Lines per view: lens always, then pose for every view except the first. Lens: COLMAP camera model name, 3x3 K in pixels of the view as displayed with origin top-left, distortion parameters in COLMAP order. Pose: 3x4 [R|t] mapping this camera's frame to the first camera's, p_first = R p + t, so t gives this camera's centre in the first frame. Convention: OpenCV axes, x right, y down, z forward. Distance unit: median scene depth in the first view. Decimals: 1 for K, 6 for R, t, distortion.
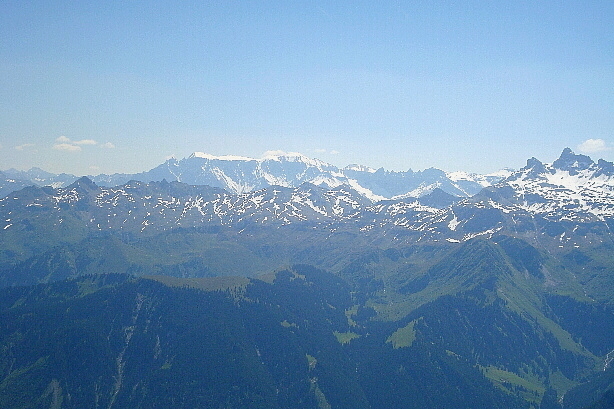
lens RADIAL K [[302.7, 0, 307.0], [0, 302.7, 204.8], [0, 0, 1]] dist [-0.000088, -0.000851]
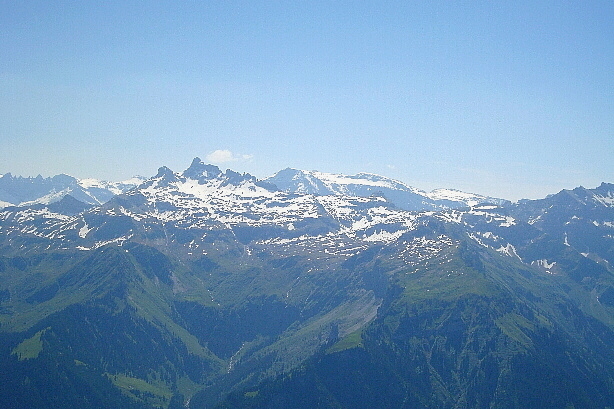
lens RADIAL K [[302.7, 0, 307.0], [0, 302.7, 204.5], [0, 0, 1]] dist [-0.000088, -0.000851]
pose [[0.993576, 0.009891, 0.112730, 1.106679], [-0.009476, 0.999946, -0.004212, -0.027688], [-0.112766, 0.003117, 0.993617, -0.063695]]
